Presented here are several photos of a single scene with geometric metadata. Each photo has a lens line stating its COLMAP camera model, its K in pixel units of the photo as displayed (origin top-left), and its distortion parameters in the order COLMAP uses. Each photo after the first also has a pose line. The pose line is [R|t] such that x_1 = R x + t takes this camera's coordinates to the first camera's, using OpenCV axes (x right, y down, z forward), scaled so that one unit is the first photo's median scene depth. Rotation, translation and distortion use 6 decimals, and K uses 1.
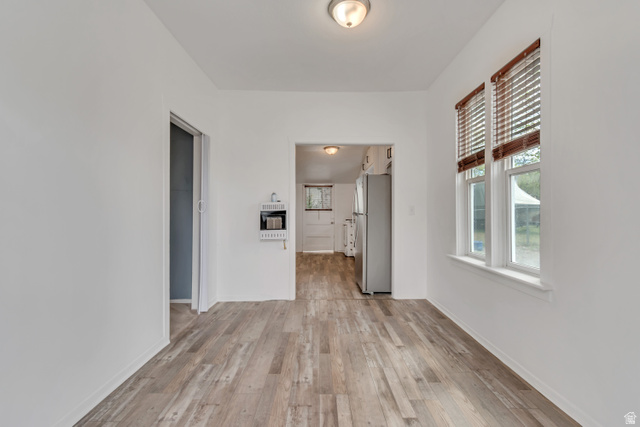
lens RADIAL K [[451.4, 0, 320.2], [0, 451.4, 213.1], [0, 0, 1]] dist [-0.000345, -0.000062]
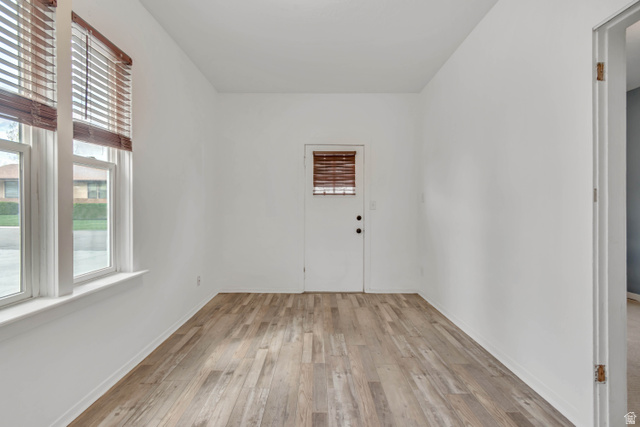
lens RADIAL K [[451.4, 0, 320.0], [0, 451.4, 211.3], [0, 0, 1]] dist [-0.000345, -0.000062]
pose [[-0.999989, 0.003278, -0.003294, 0.013565], [0.003260, 0.999980, 0.005502, -0.006054], [0.003312, 0.005491, -0.999979, 1.999911]]
